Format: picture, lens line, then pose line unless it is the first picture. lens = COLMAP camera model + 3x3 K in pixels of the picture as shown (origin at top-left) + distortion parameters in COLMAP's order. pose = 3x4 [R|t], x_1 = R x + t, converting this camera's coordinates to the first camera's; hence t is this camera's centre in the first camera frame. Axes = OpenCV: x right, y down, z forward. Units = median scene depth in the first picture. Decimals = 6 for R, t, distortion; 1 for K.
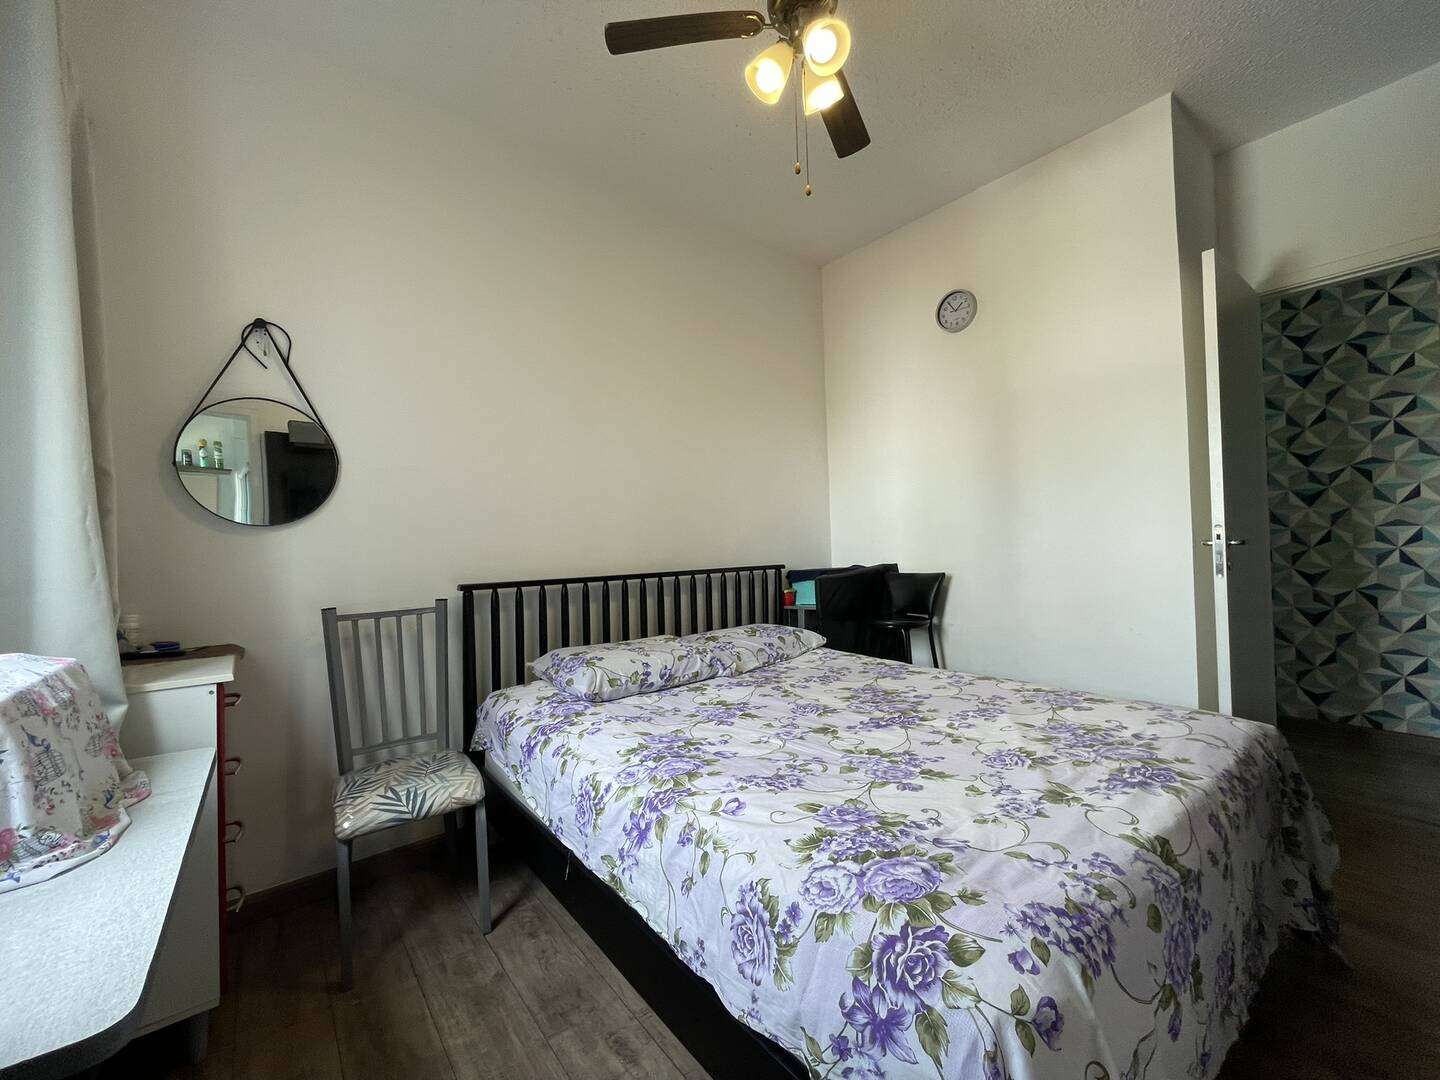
lens RADIAL K [[580.5, 0, 718.6], [0, 580.5, 540.4], [0, 0, 1]] dist [-0.005030, 0.000952]
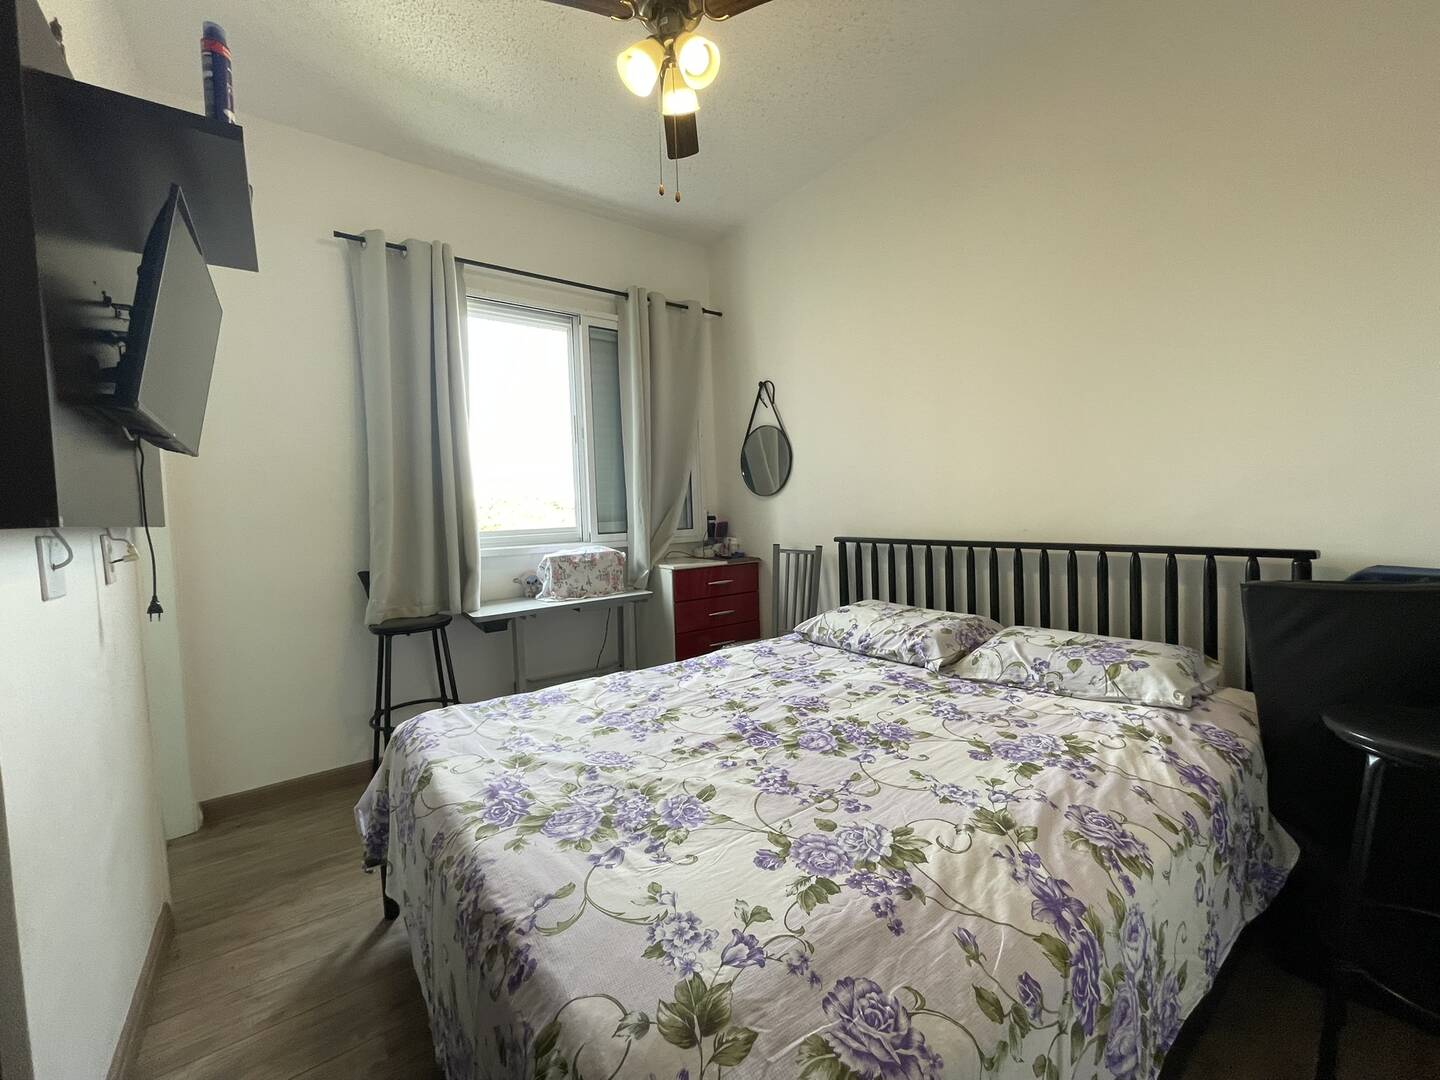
lens RADIAL K [[580.5, 0, 720.0], [0, 580.5, 537.4], [0, 0, 1]] dist [-0.005030, 0.000952]
pose [[-0.032104, 0.081409, -0.996164, 1.381038], [0.040097, 0.995980, 0.080101, -0.063149], [0.998680, -0.037371, -0.035239, 1.189942]]
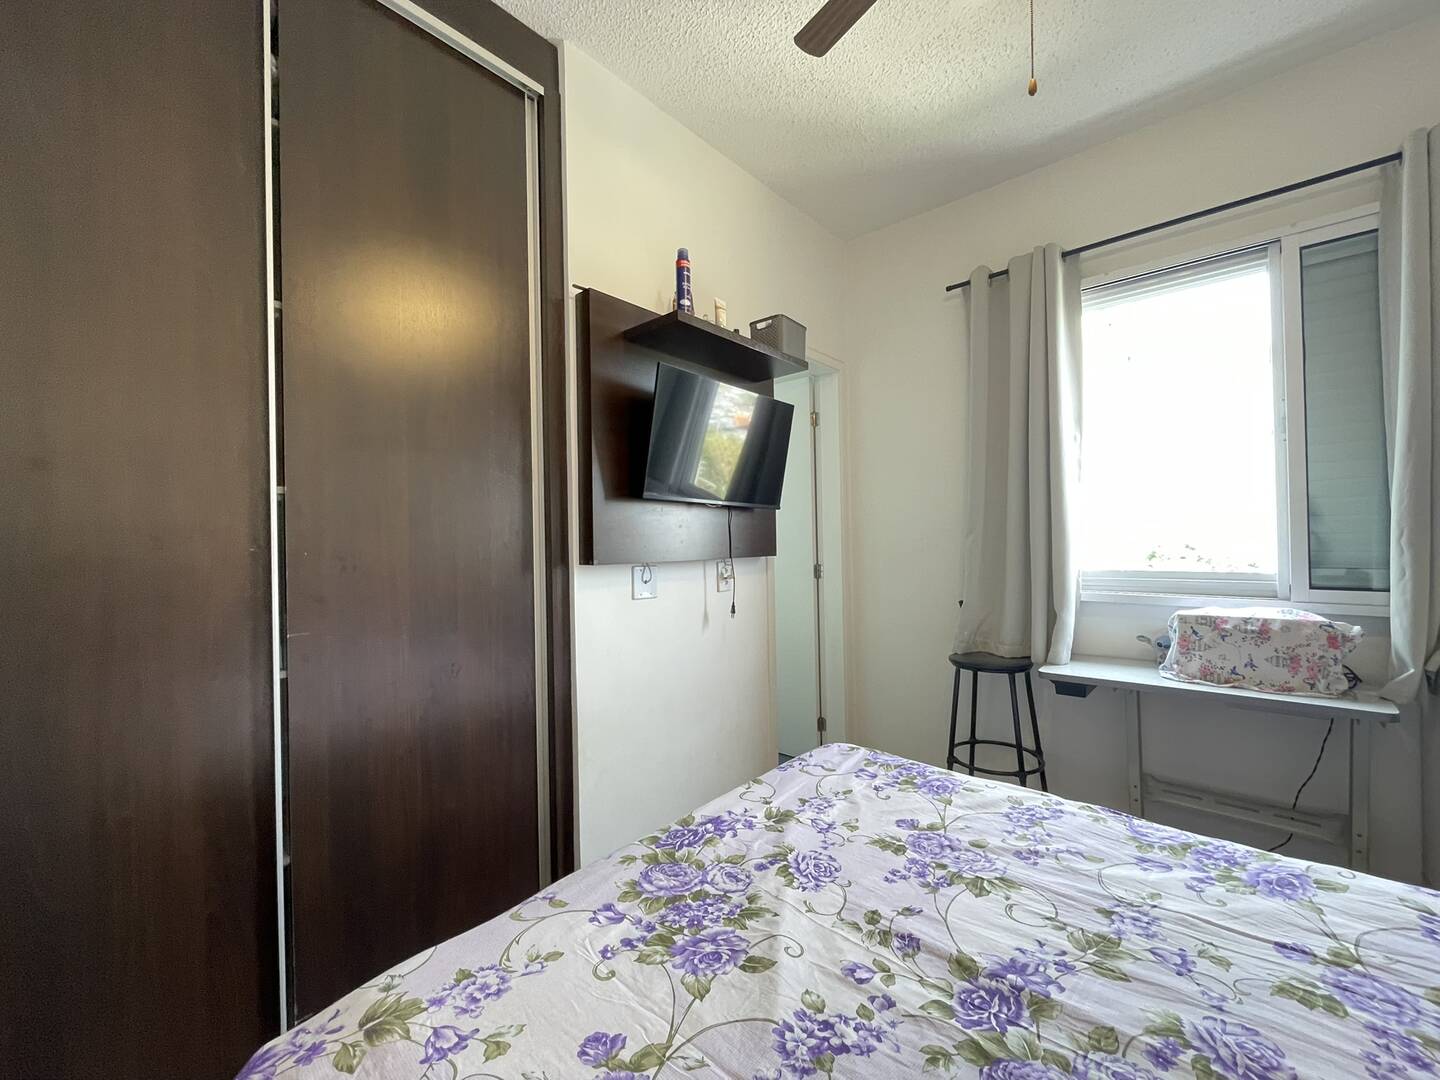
lens RADIAL K [[580.5, 0, 715.6], [0, 580.5, 535.6], [0, 0, 1]] dist [-0.005030, 0.000952]
pose [[-0.984387, 0.047153, -0.169582, 0.726737], [0.048404, 0.998823, -0.003247, -0.100939], [0.169229, -0.011405, -0.985511, 1.740839]]
